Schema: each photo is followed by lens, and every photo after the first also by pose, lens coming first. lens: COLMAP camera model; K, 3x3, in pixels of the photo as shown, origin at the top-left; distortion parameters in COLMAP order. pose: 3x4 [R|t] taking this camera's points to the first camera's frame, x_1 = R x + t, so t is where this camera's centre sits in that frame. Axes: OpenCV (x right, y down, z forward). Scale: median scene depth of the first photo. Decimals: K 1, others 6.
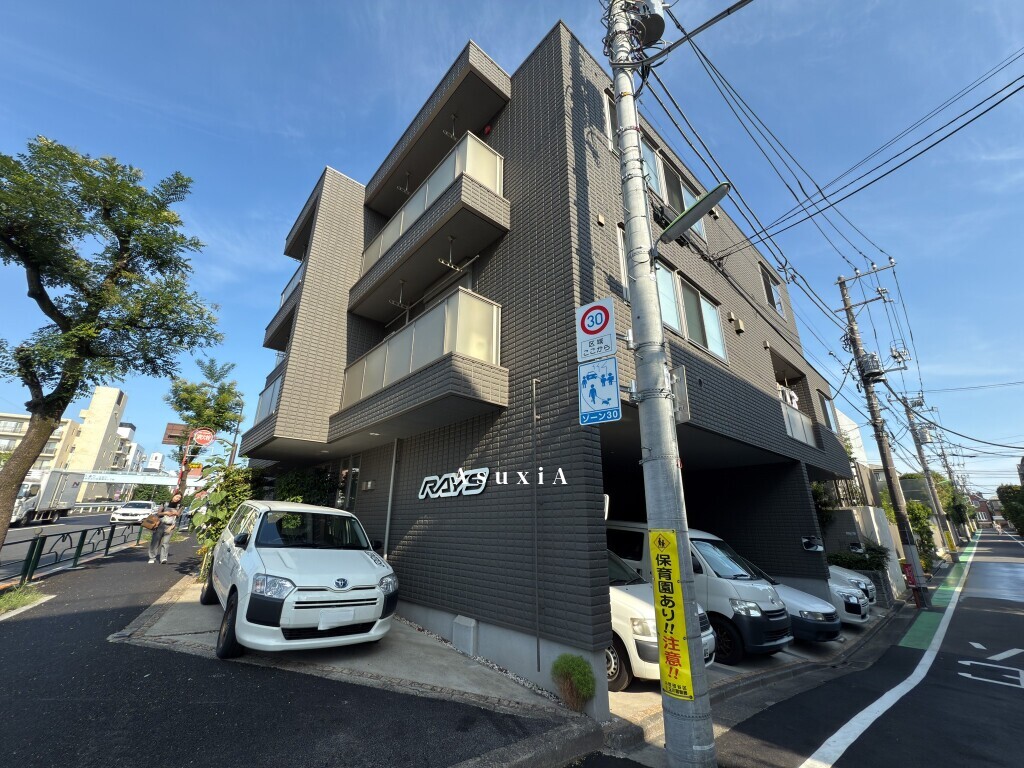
lens RADIAL K [[403.9, 0, 512.0], [0, 403.9, 384.0], [0, 0, 1]] dist [0.001733, 0.000182]
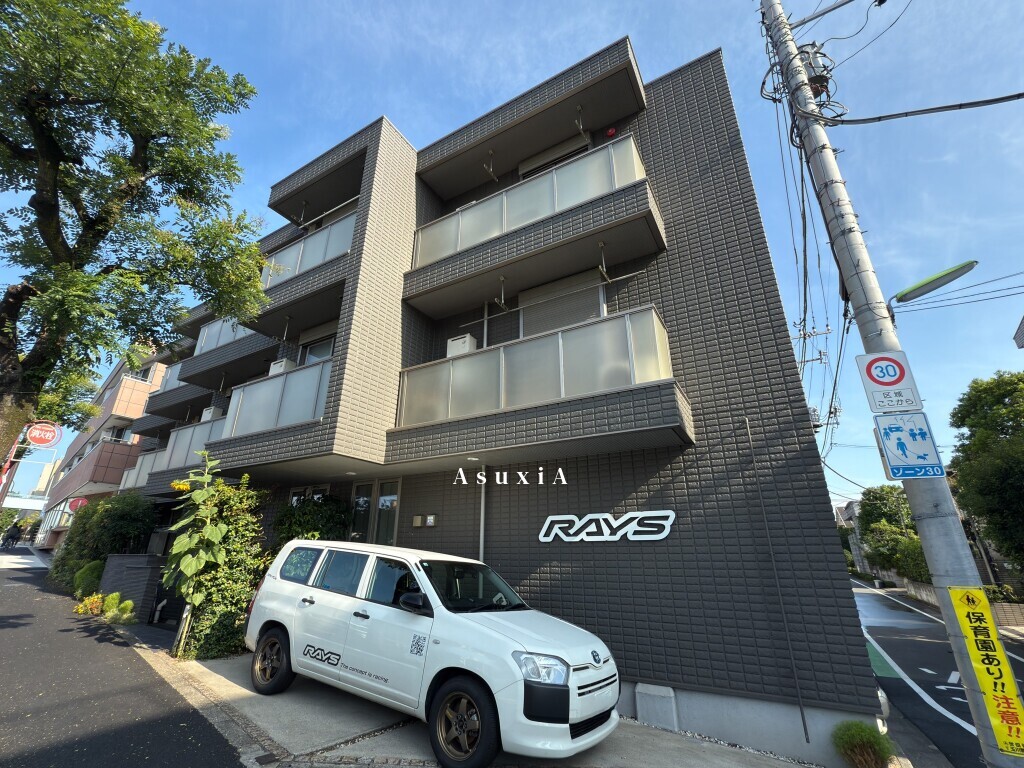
lens RADIAL K [[445.5, 0, 512.0], [0, 445.5, 384.0], [0, 0, 1]] dist [-0.000089, 0.000127]
pose [[0.952538, 0.111022, 0.283453, -0.710253], [-0.101085, 0.993646, -0.049495, 0.014320], [-0.287147, 0.018493, 0.957708, 0.156189]]
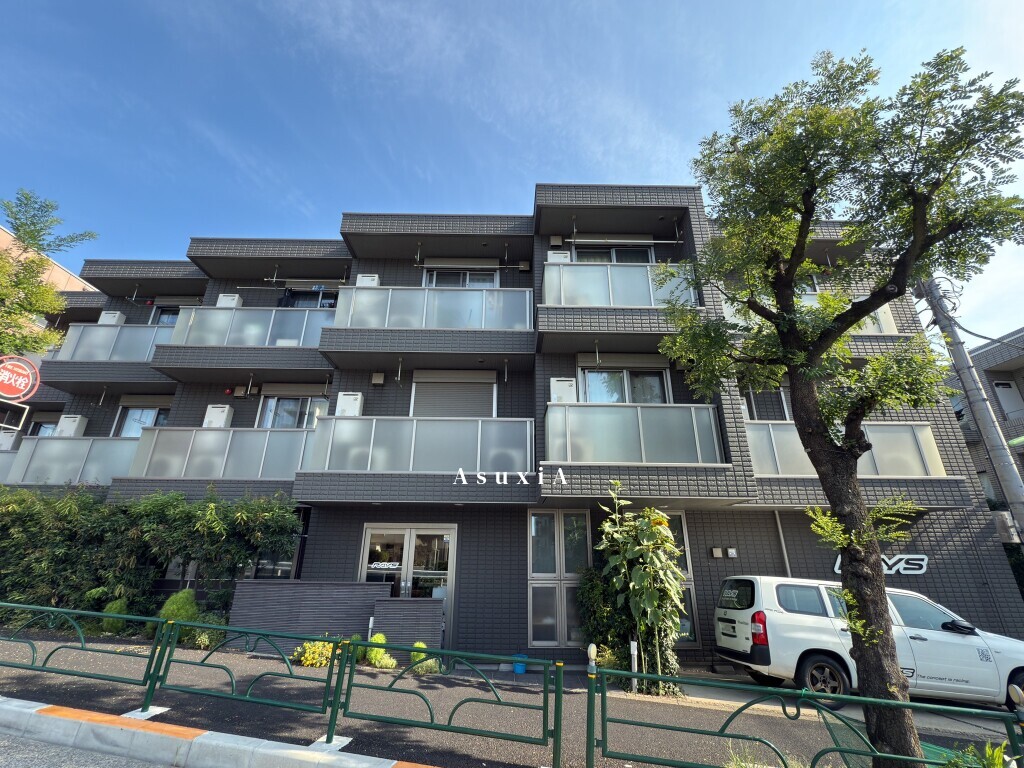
lens RADIAL K [[442.4, 0, 512.0], [0, 442.4, 384.0], [0, 0, 1]] dist [-0.015021, 0.000183]
pose [[0.659919, 0.282768, 0.696095, -2.231436], [-0.260109, 0.955167, -0.141417, 0.227914], [-0.704876, -0.087737, 0.703884, 1.004463]]
